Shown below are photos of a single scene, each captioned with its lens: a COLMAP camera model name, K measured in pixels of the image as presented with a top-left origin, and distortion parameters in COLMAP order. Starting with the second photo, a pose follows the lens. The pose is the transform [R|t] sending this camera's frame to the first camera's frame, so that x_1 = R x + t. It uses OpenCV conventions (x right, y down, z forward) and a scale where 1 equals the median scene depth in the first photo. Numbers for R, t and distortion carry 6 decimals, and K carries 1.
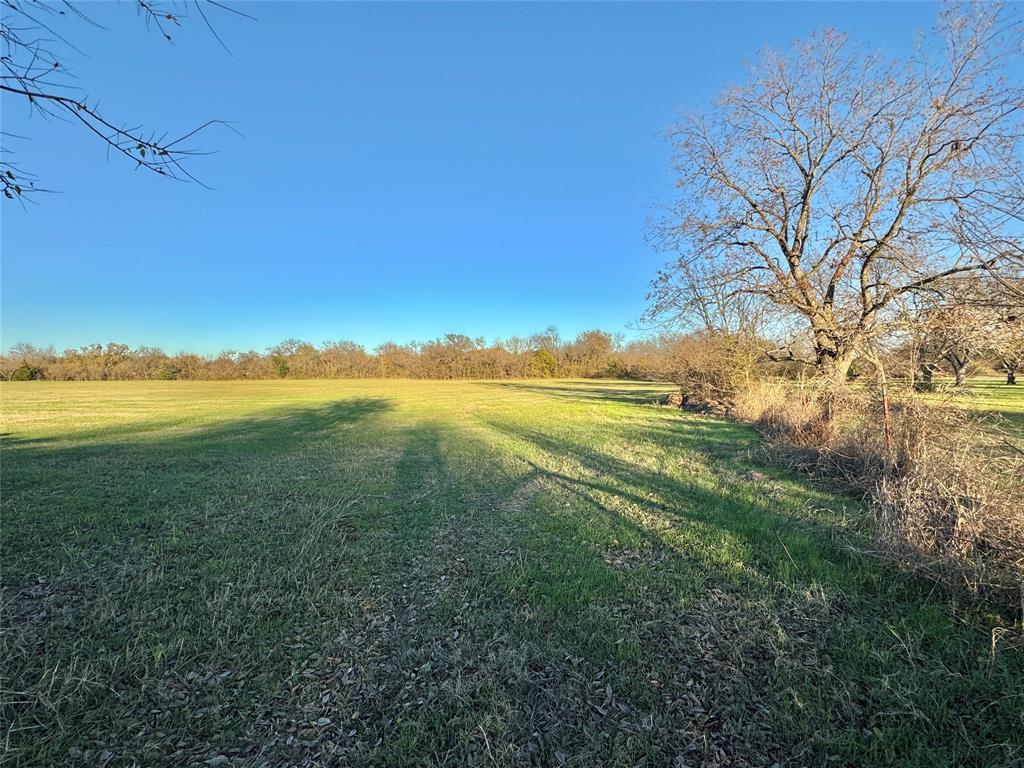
lens RADIAL K [[489.1, 0, 508.5], [0, 489.1, 384.5], [0, 0, 1]] dist [0.000721, 0.000364]
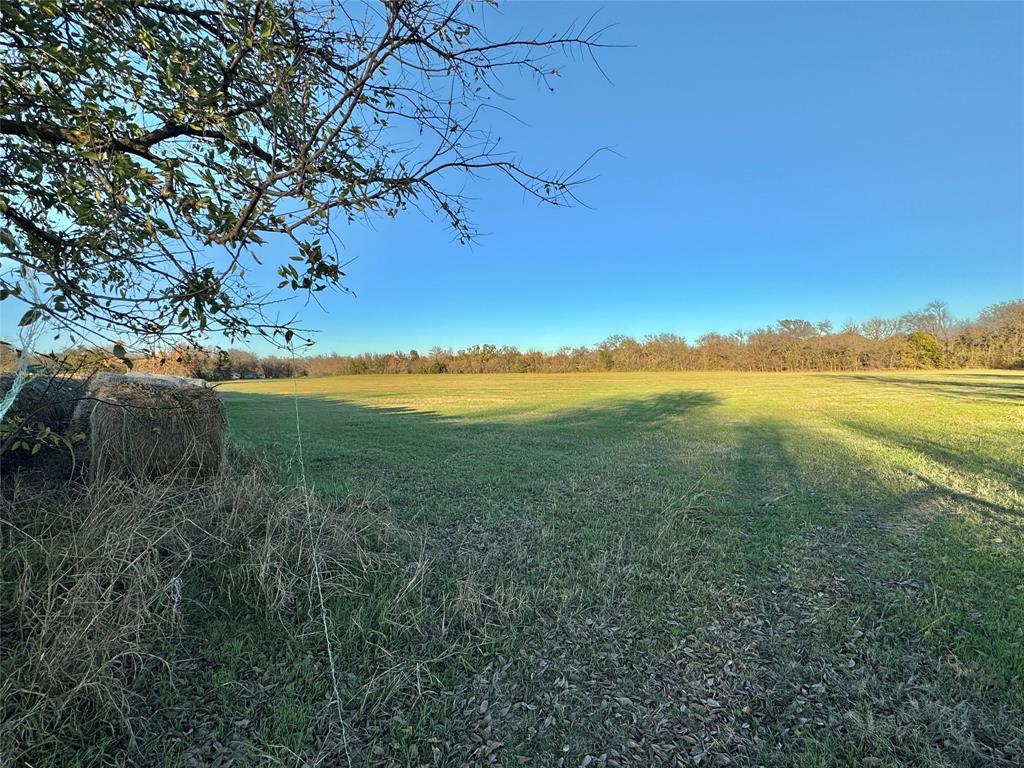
lens RADIAL K [[489.1, 0, 515.2], [0, 489.1, 385.2], [0, 0, 1]] dist [0.000721, 0.000364]
pose [[0.813998, 0.012108, -0.580742, -0.036244], [-0.002347, 0.999843, 0.017557, -0.001467], [0.580863, -0.012929, 0.813899, -0.024340]]
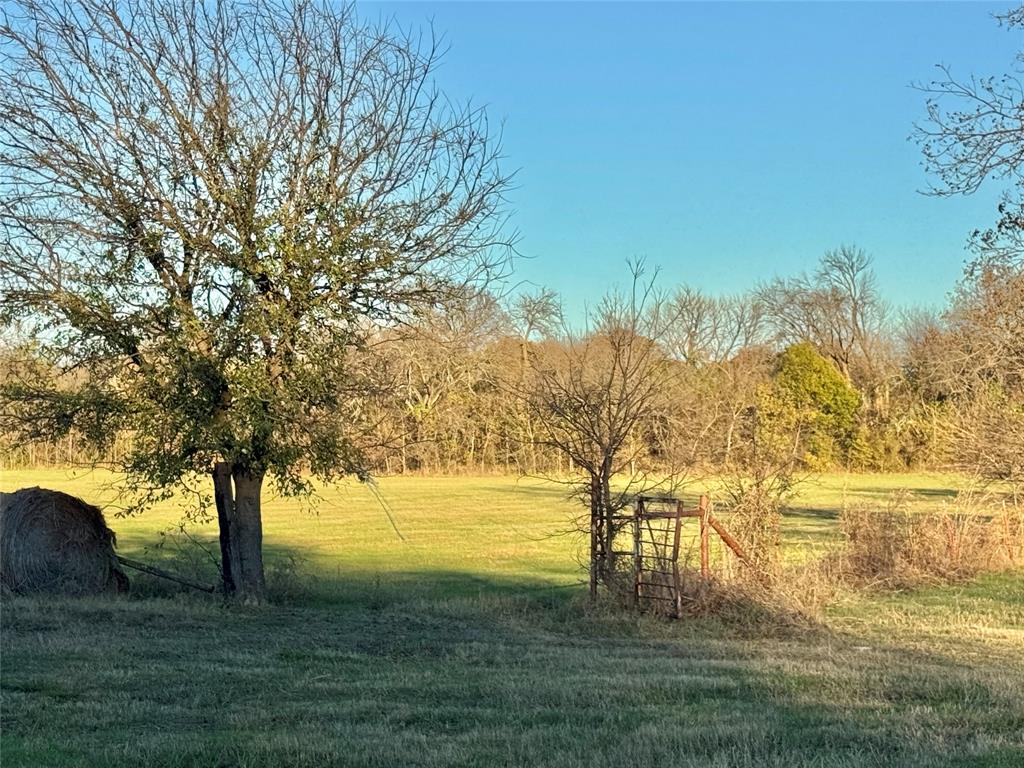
lens RADIAL K [[2442.5, 0, 511.5], [0, 2442.5, 377.1], [0, 0, 1]] dist [0.031935, 0.000000]
pose [[0.997539, 0.005323, -0.069909, 0.418550], [-0.008723, 0.998789, -0.048413, 0.005030], [0.069567, 0.048903, 0.996378, -6.623368]]
